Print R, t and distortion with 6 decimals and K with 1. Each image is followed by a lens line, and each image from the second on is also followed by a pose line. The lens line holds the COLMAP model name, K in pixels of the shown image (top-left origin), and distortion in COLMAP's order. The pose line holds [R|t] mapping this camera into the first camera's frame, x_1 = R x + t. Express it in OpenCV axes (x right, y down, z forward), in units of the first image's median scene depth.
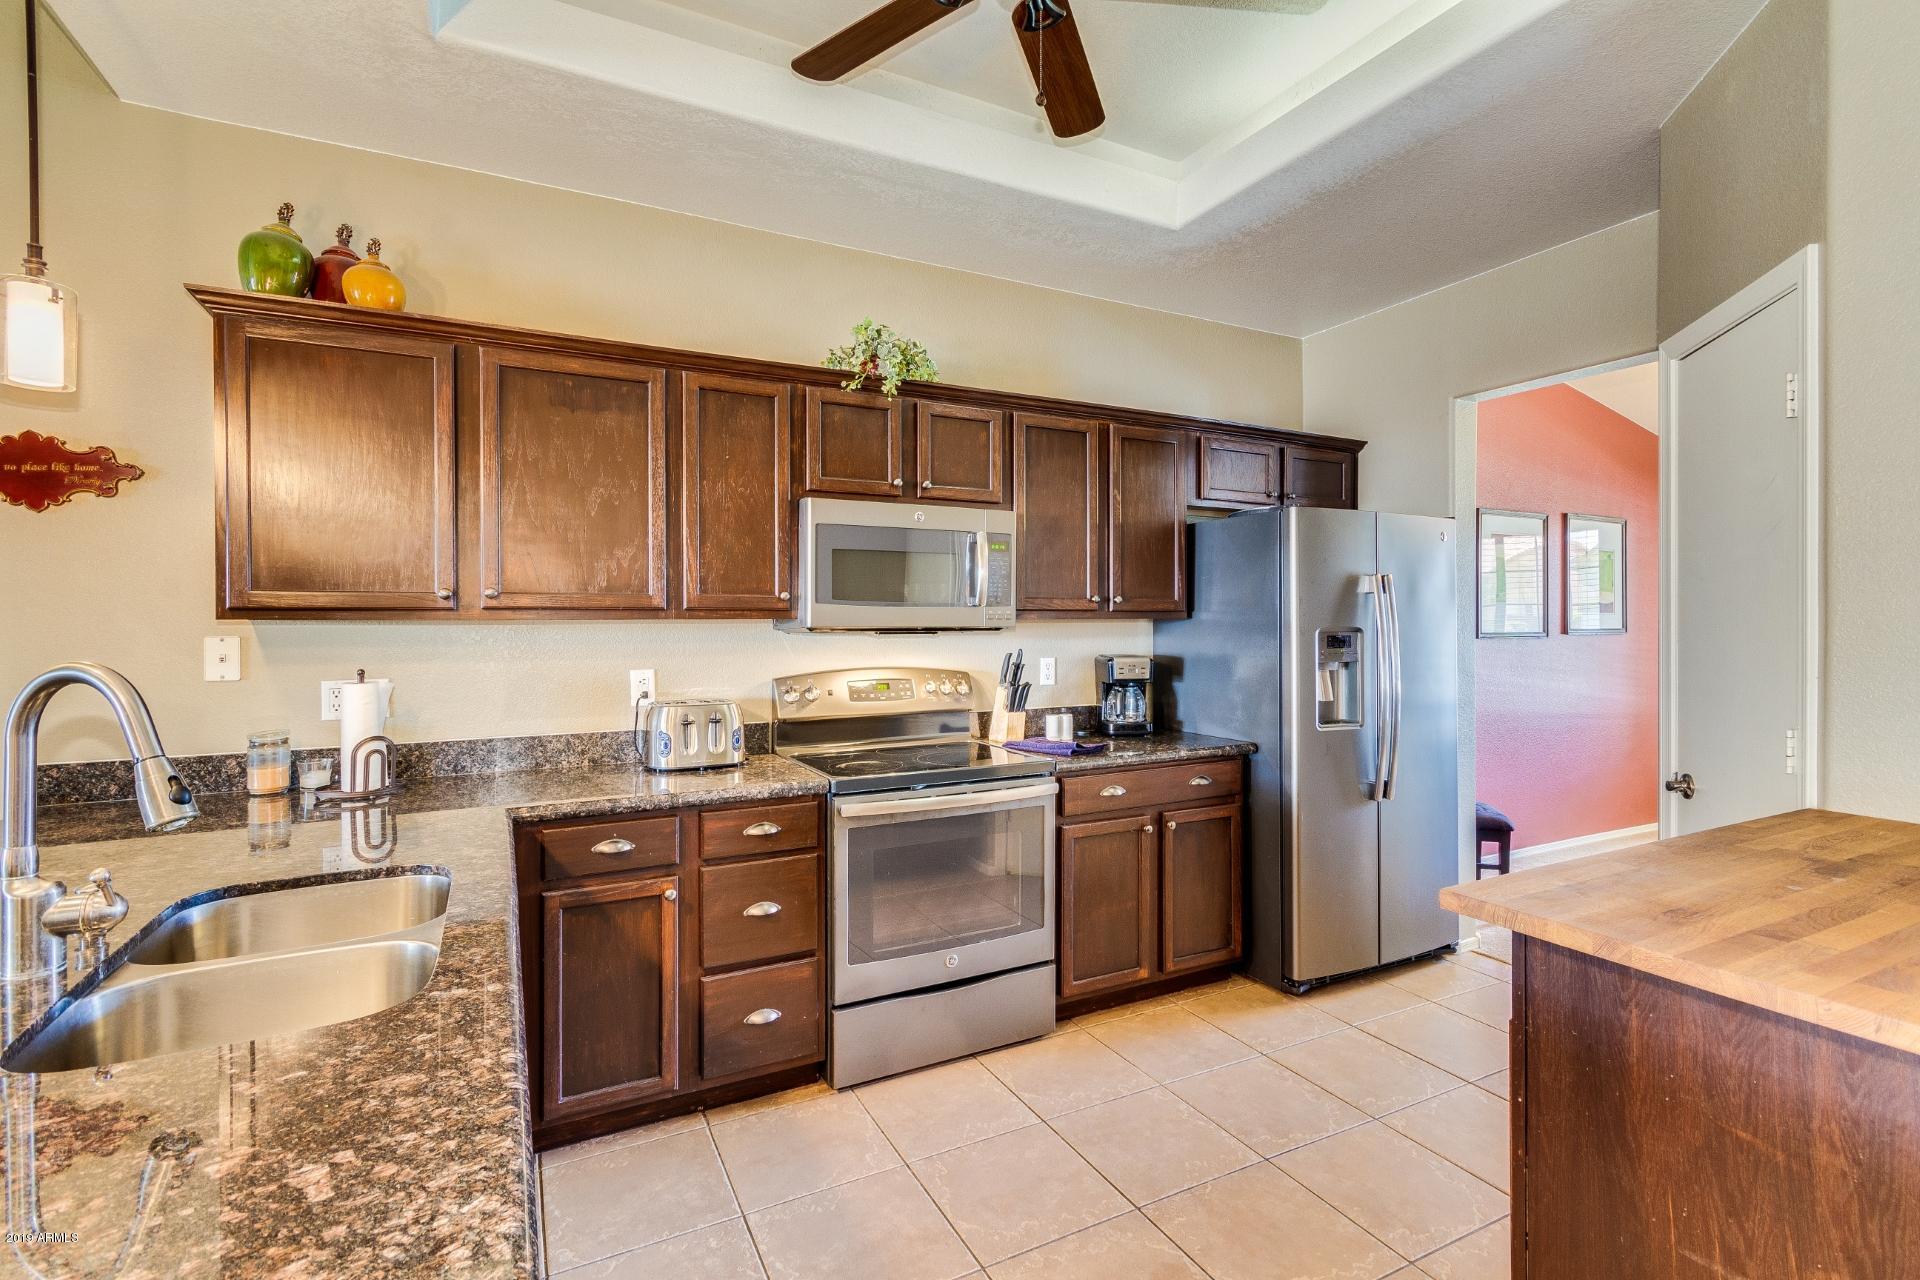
lens RADIAL K [[896.1, 0, 961.7], [0, 896.1, 619.1], [0, 0, 1]] dist [0.000590, 0.000507]
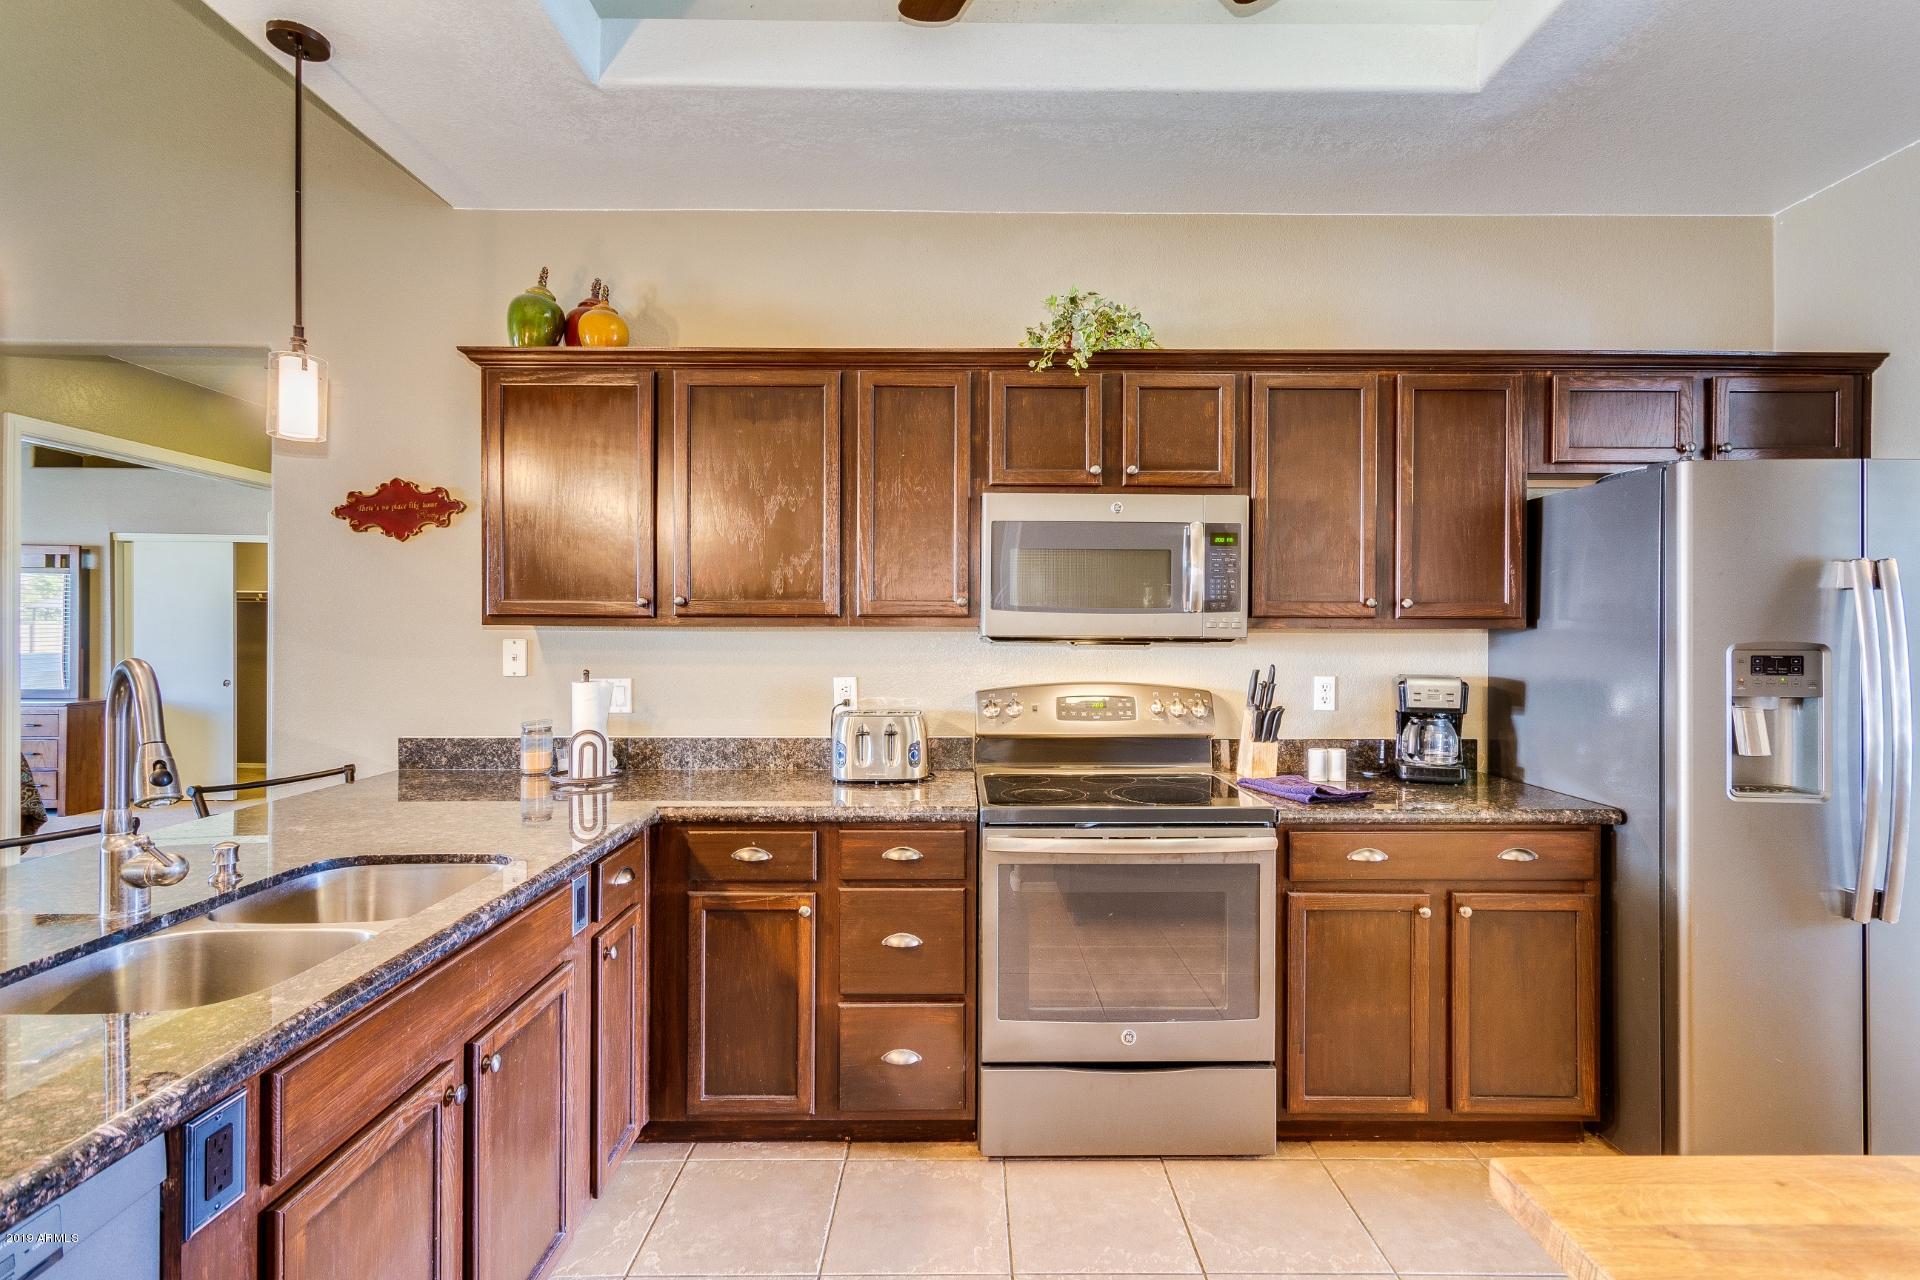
lens RADIAL K [[893.7, 0, 960.6], [0, 893.7, 627.0], [0, 0, 1]] dist [0.003375, 0.000538]
pose [[0.890429, 0.003688, -0.455108, 0.214364], [-0.004342, 0.999990, -0.000392, 0.000583], [0.455102, 0.002326, 0.890436, 0.177024]]
